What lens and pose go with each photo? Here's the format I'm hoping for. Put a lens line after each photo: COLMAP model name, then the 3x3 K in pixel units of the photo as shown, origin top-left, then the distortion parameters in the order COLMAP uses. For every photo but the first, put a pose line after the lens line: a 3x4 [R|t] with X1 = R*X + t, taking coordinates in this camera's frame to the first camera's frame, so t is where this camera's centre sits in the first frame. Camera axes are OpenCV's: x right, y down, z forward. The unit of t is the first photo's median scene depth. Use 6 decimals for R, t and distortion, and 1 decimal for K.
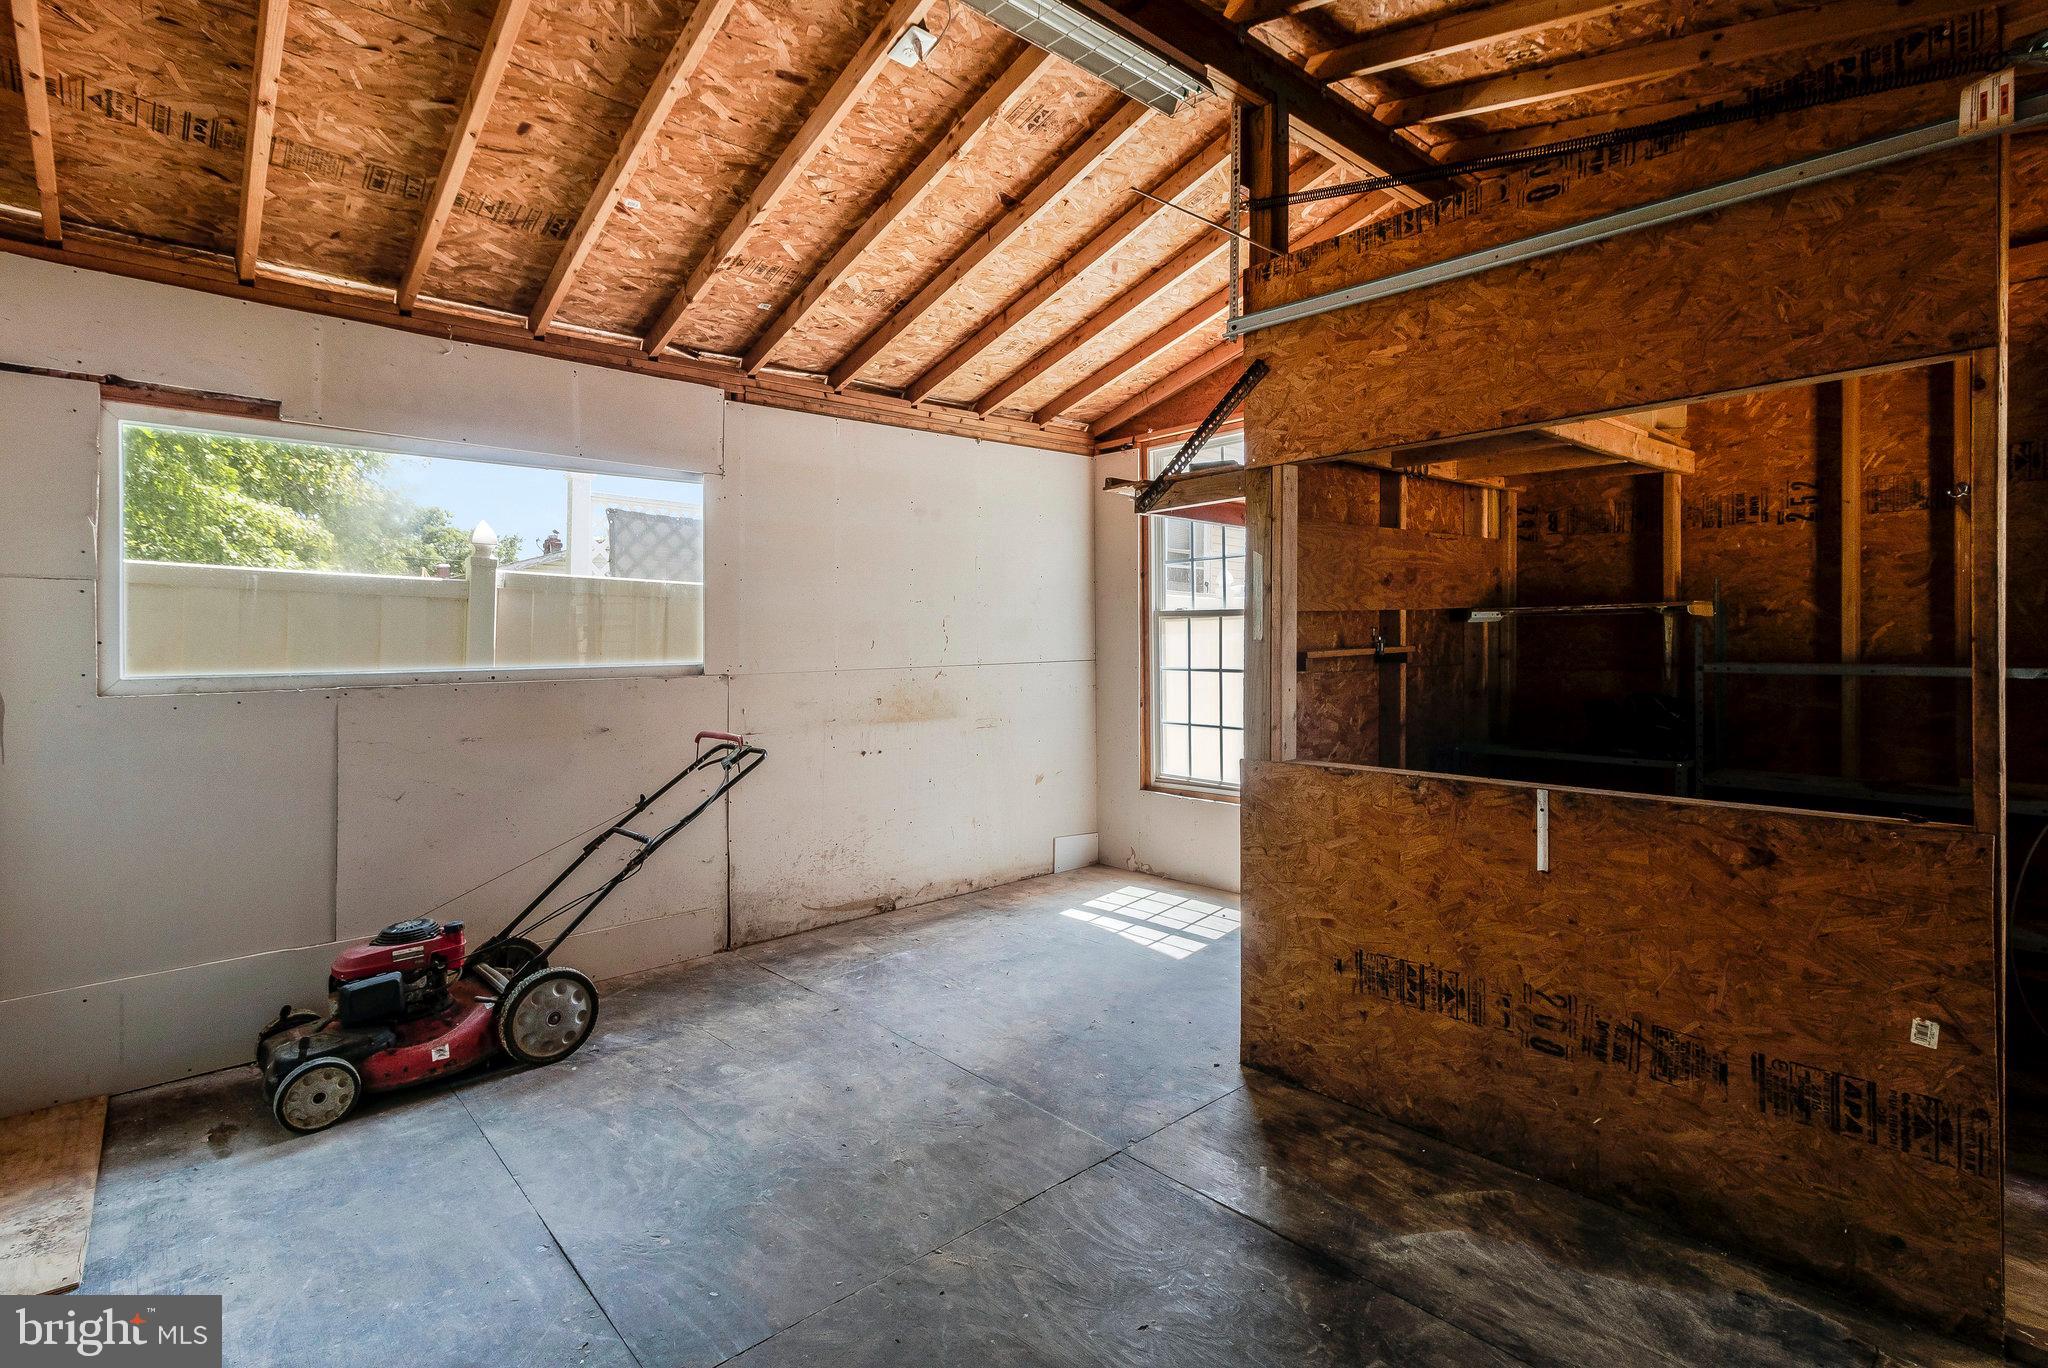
lens RADIAL K [[1001.6, 0, 1017.9], [0, 1001.6, 598.9], [0, 0, 1]] dist [0.002113, 0.000423]
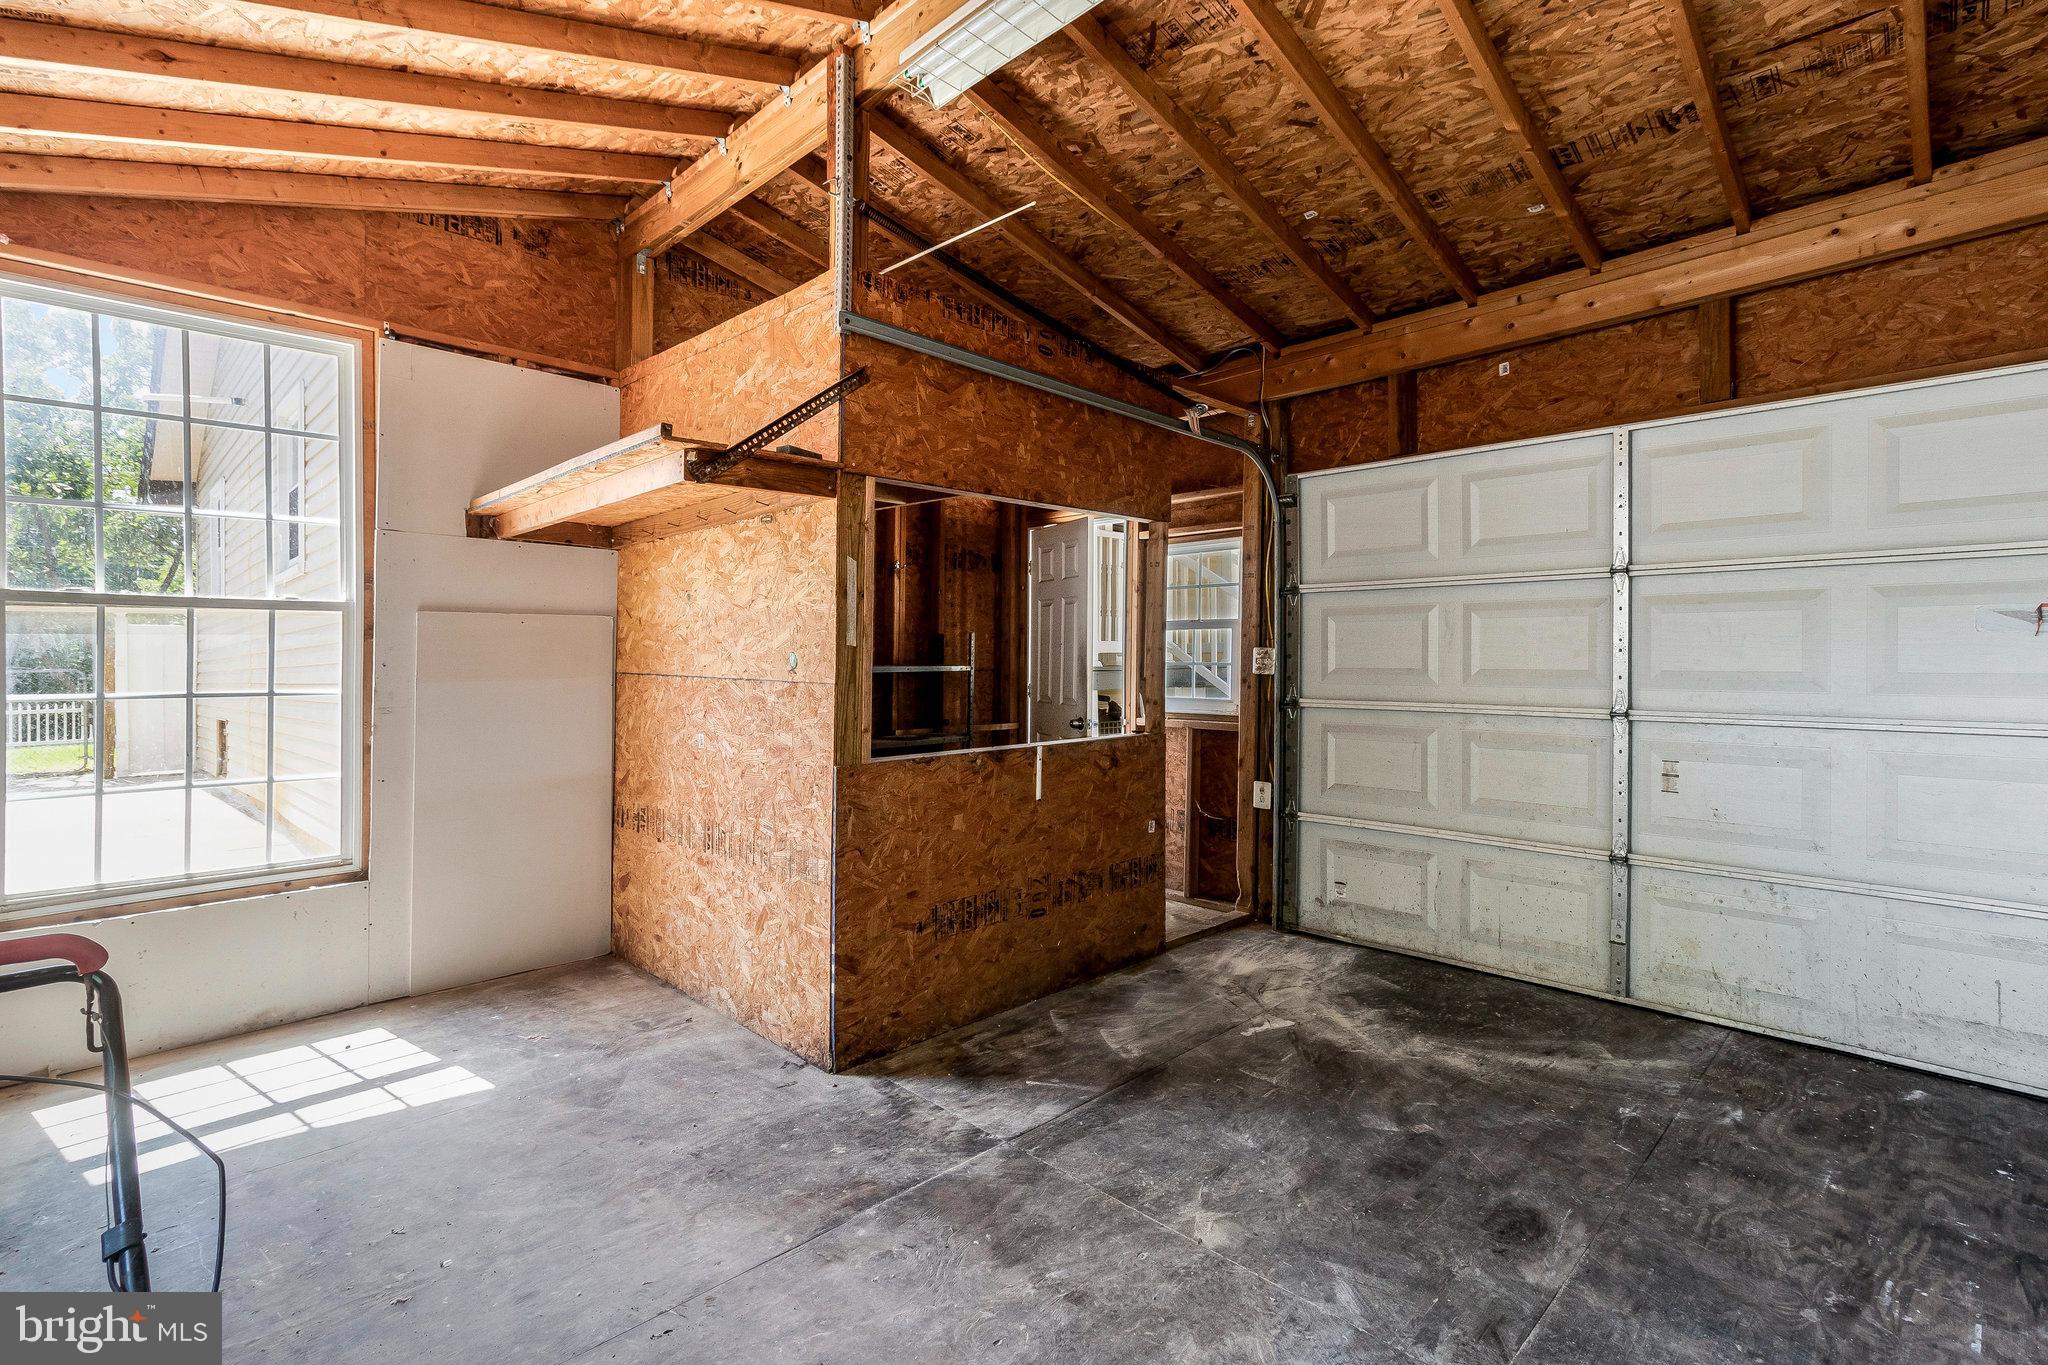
lens RADIAL K [[948.4, 0, 1018.6], [0, 948.4, 676.8], [0, 0, 1]] dist [0.004804, 0.000529]
pose [[-0.059097, -0.017470, 0.998099, -0.900270], [-0.036265, 0.999224, 0.015342, 0.064590], [-0.997593, -0.035289, -0.059685, 1.115871]]
